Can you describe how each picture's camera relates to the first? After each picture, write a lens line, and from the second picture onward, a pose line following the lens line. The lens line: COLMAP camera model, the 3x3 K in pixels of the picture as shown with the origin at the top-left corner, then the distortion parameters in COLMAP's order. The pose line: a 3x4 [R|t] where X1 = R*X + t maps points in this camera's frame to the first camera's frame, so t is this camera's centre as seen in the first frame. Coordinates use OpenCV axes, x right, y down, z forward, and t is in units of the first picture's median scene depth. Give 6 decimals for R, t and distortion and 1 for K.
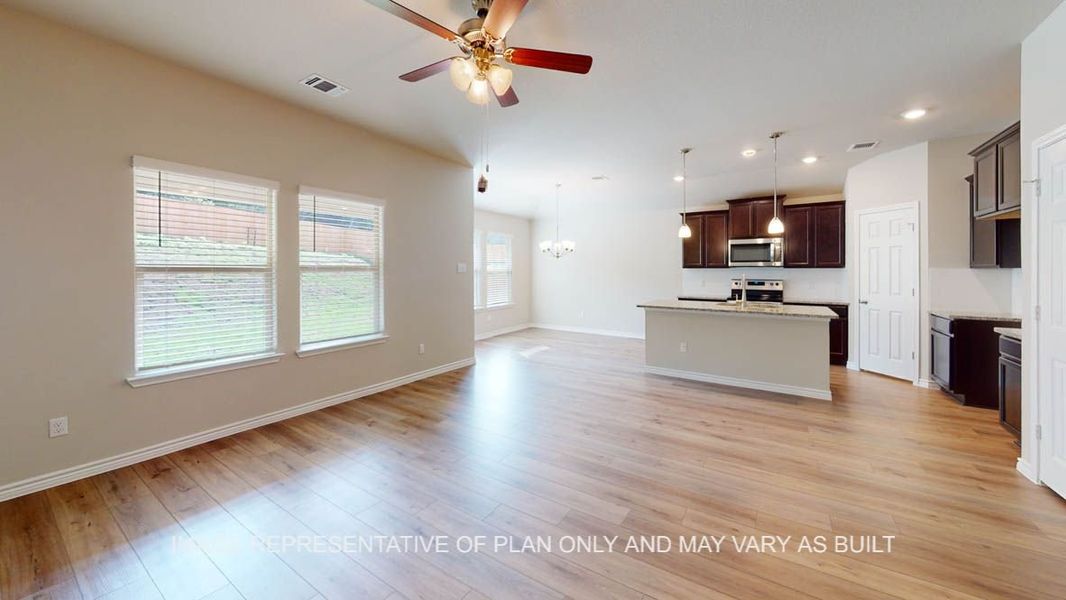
lens RADIAL K [[391.8, 0, 534.9], [0, 391.8, 270.7], [0, 0, 1]] dist [0.001552, -0.000711]
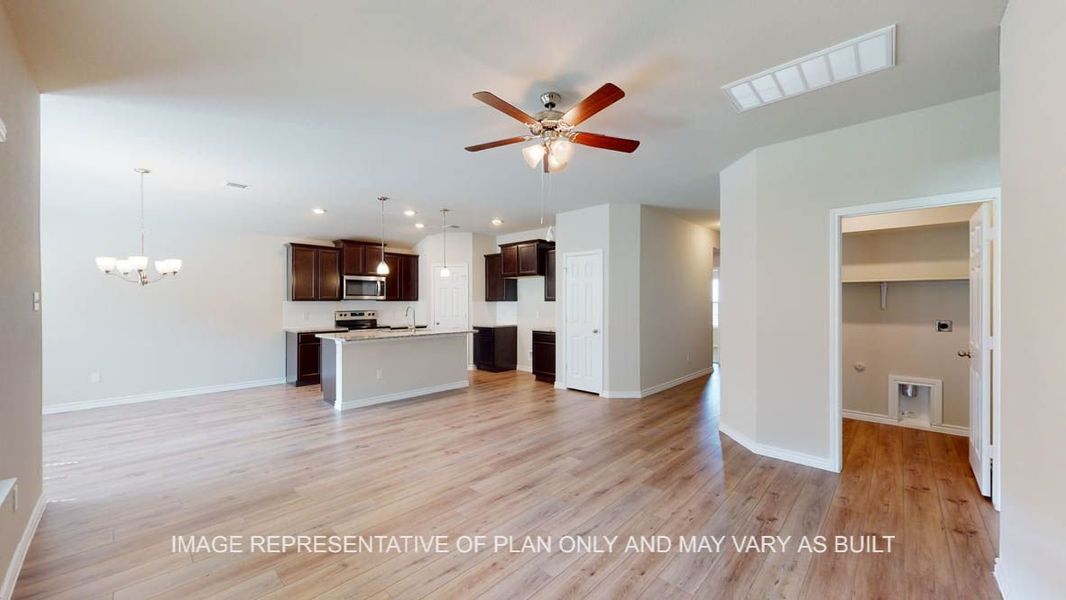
lens RADIAL K [[391.8, 0, 529.5], [0, 391.8, 300.6], [0, 0, 1]] dist [0.001552, -0.000711]
pose [[0.201900, 0.002420, 0.979403, -0.602008], [0.002228, 0.999993, -0.002930, -0.005007], [-0.979404, 0.002774, 0.201894, 0.376549]]
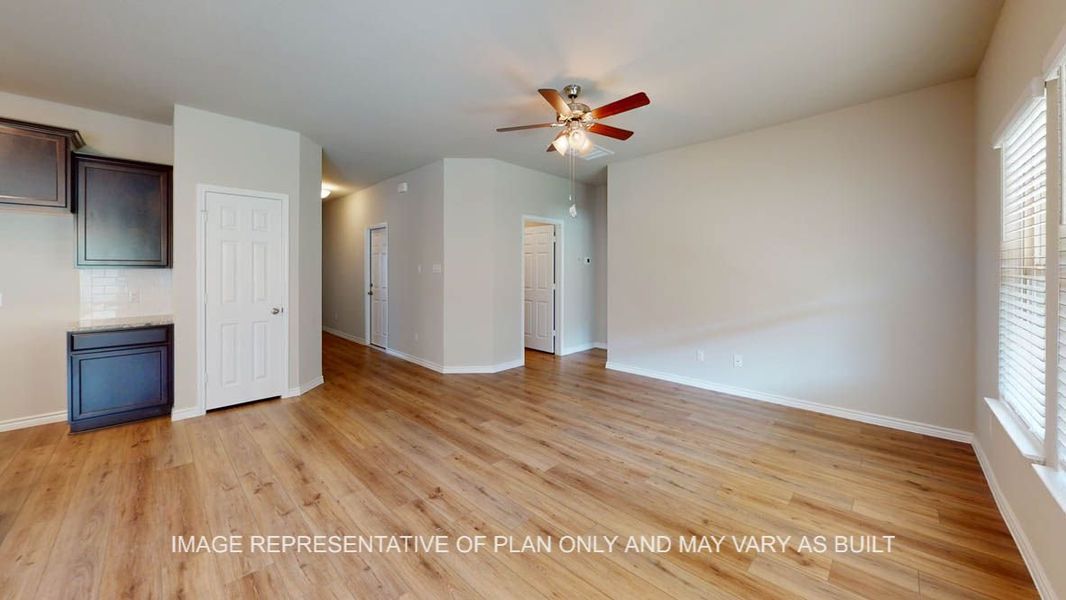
lens RADIAL K [[391.8, 0, 521.2], [0, 391.8, 300.0], [0, 0, 1]] dist [0.001552, -0.000711]
pose [[-0.978758, -0.018553, 0.204177, -0.087526], [-0.001216, 0.996405, 0.084714, -0.009922], [-0.205015, 0.082666, -0.975262, 1.116678]]
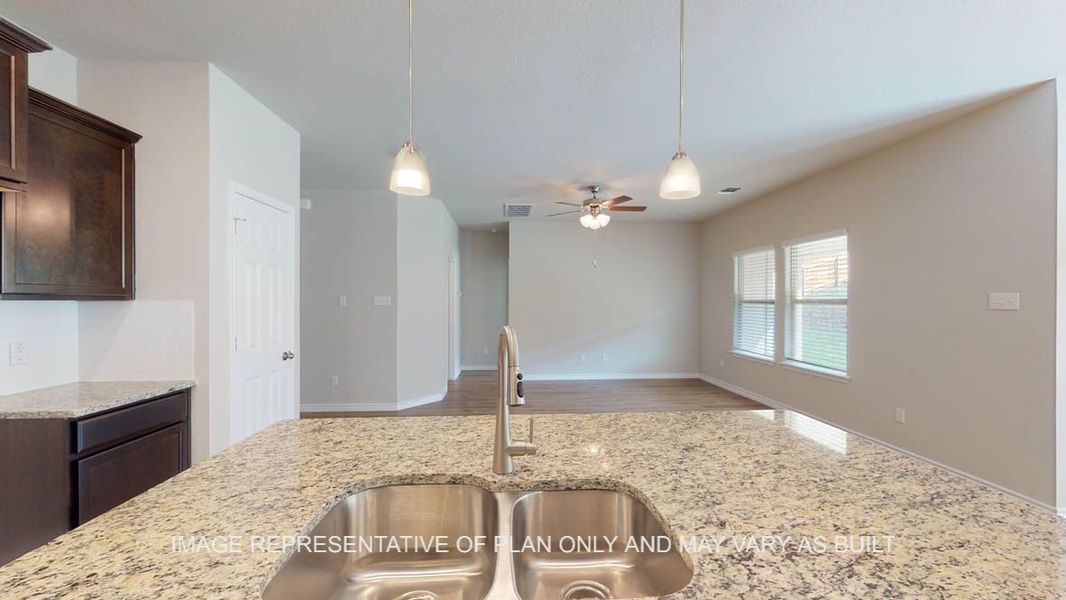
lens RADIAL K [[391.8, 0, 531.6], [0, 391.8, 301.4], [0, 0, 1]] dist [0.001552, -0.000711]
pose [[-0.811784, 0.000085, -0.583957, 0.637785], [-0.002460, 0.999991, 0.003565, -0.007752], [0.583952, 0.004331, -0.811777, 1.163079]]
